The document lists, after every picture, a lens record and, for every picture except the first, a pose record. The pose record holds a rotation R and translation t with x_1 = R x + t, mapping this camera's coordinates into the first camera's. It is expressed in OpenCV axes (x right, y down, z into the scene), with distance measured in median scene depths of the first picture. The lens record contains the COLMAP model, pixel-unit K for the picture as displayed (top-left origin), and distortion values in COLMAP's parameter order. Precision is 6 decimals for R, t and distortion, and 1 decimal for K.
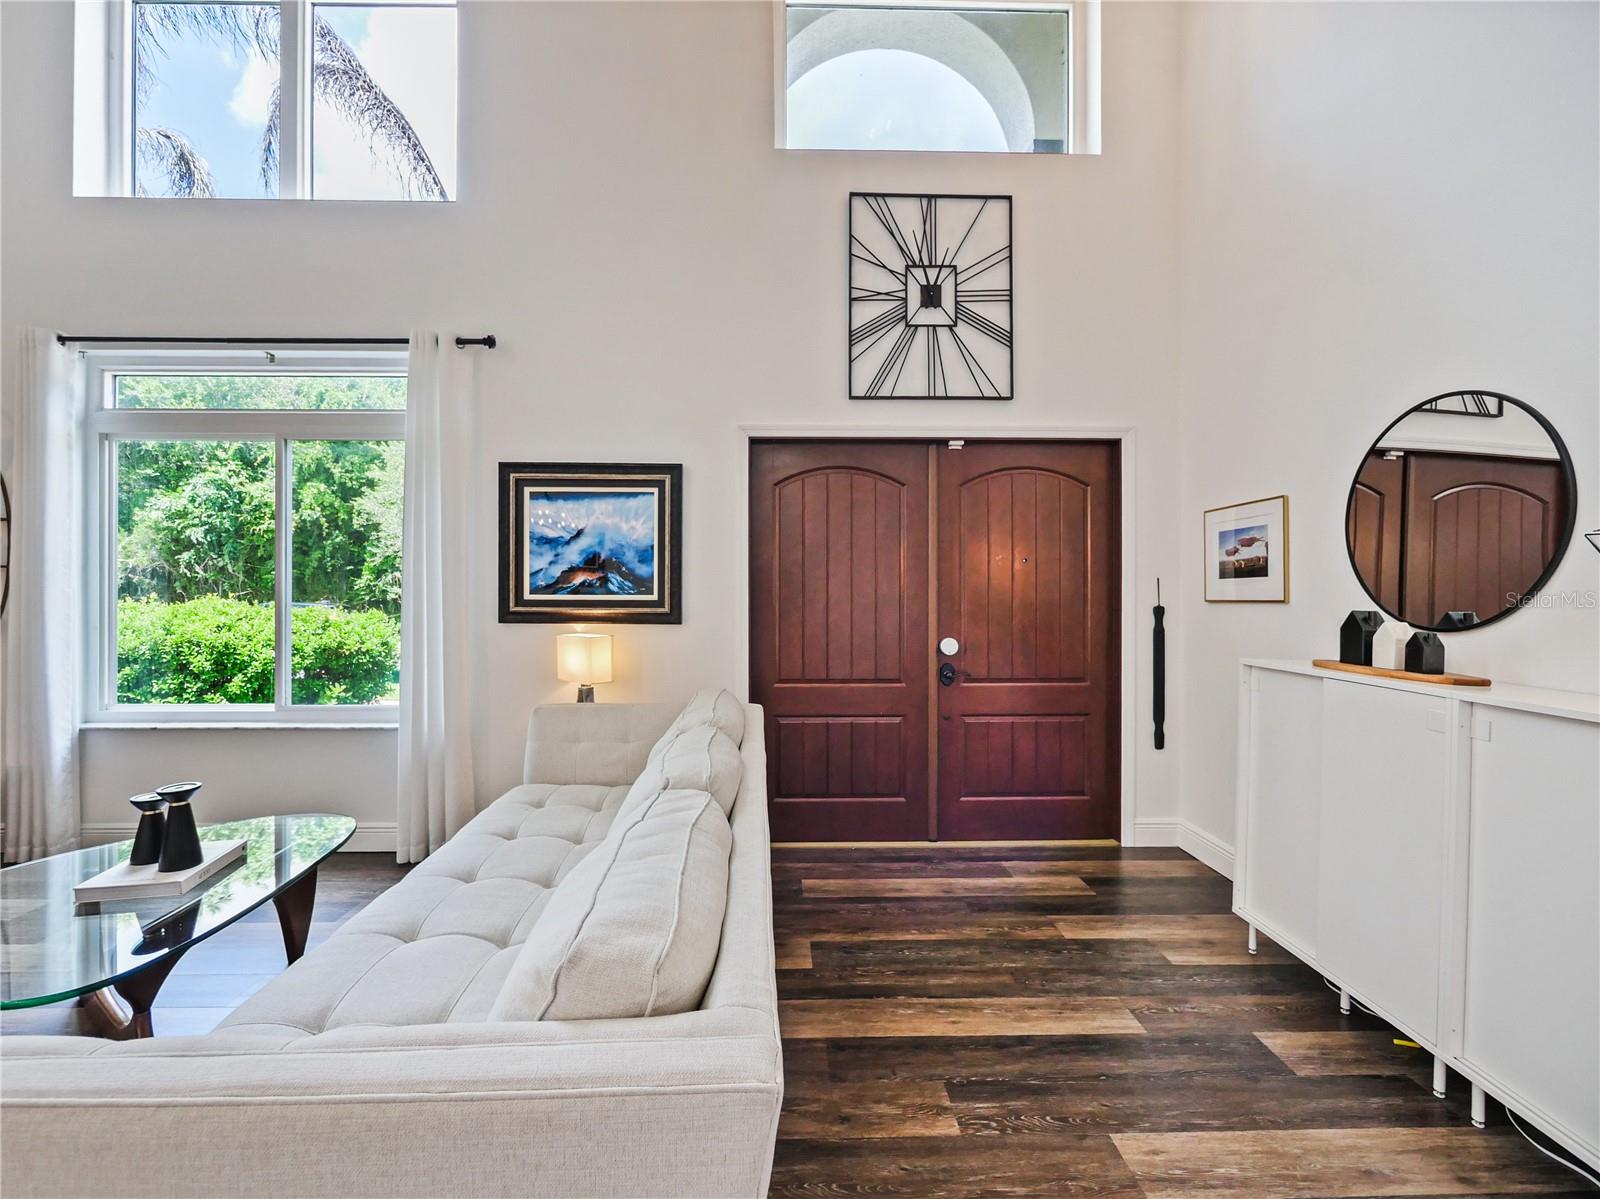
lens RADIAL K [[704.7, 0, 790.8], [0, 704.7, 592.5], [0, 0, 1]] dist [-0.005464, -0.000372]
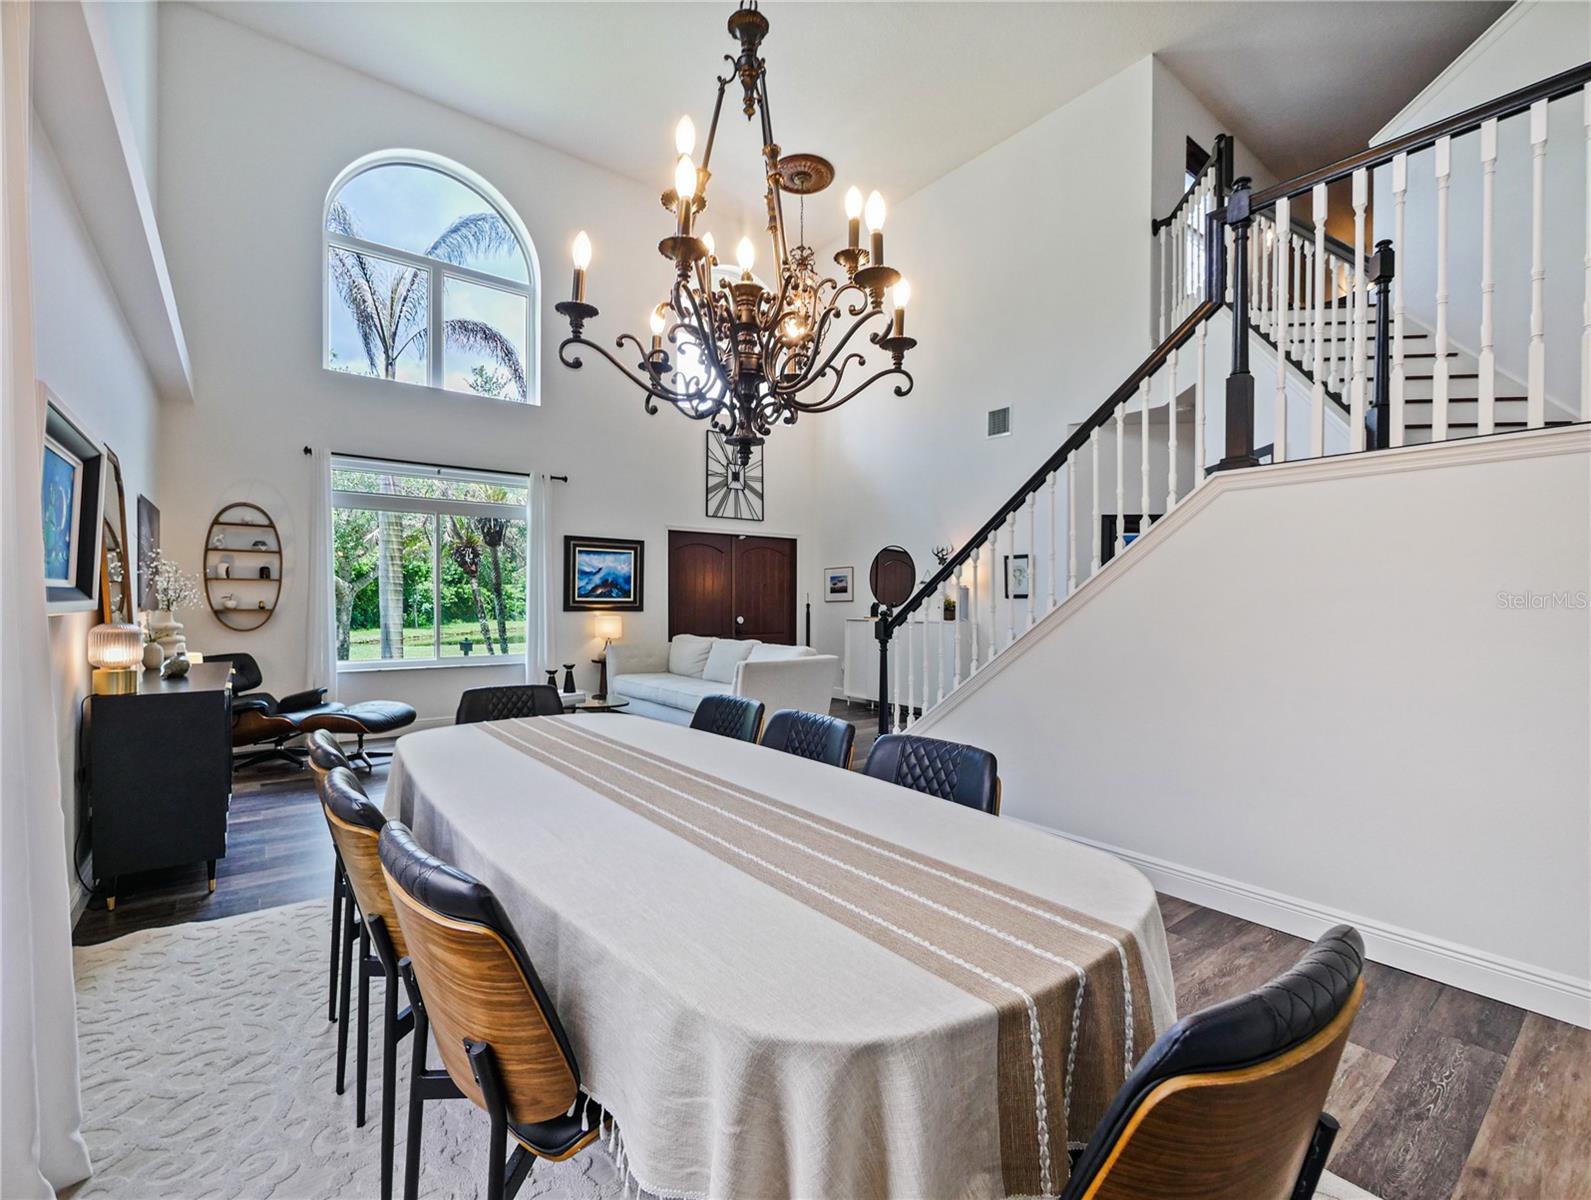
lens RADIAL K [[698.5, 0, 792.6], [0, 698.5, 605.8], [0, 0, 1]] dist [-0.004333, -0.000552]
pose [[0.802047, -0.003437, 0.597252, -1.105714], [-0.001254, 0.999972, 0.007438, 0.009831], [-0.597260, -0.006715, 0.802019, -1.080410]]
